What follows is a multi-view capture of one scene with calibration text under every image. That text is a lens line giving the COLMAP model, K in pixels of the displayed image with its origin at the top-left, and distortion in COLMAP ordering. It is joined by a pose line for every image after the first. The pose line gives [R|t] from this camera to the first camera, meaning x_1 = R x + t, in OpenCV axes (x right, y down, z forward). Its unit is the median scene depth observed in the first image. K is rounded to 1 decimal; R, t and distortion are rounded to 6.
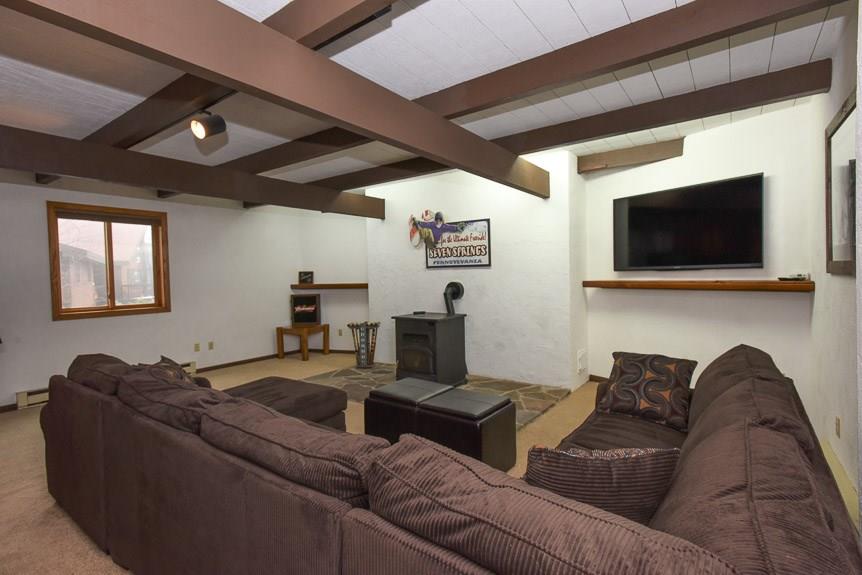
lens RADIAL K [[405.9, 0, 431.0], [0, 405.9, 287.5], [0, 0, 1]] dist [-0.012180, -0.000043]
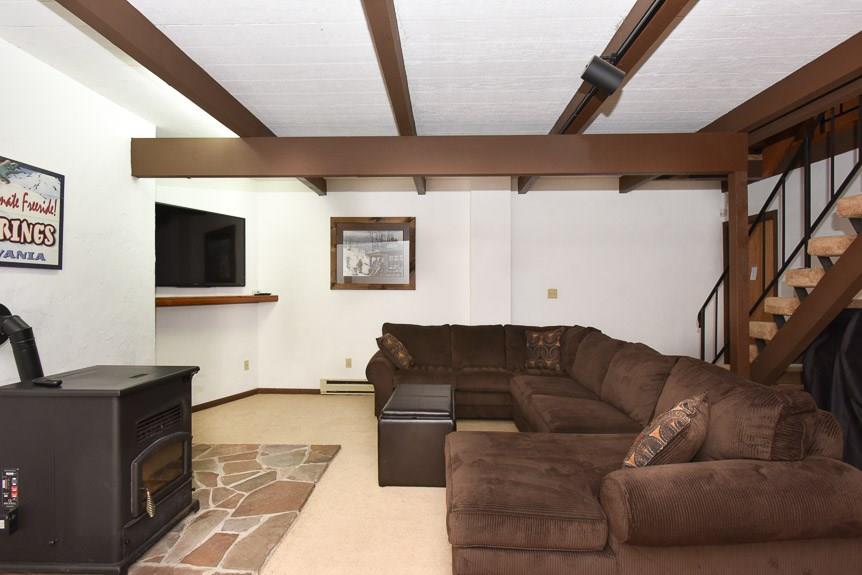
lens RADIAL K [[465.9, 0, 431.0], [0, 465.9, 287.5], [0, 0, 1]] dist [-0.000097, -0.000105]
pose [[-0.567350, 0.022032, 0.823182, -0.581022], [0.036348, 0.999338, -0.001696, -0.012330], [-0.822674, 0.028959, -0.567775, 0.938859]]
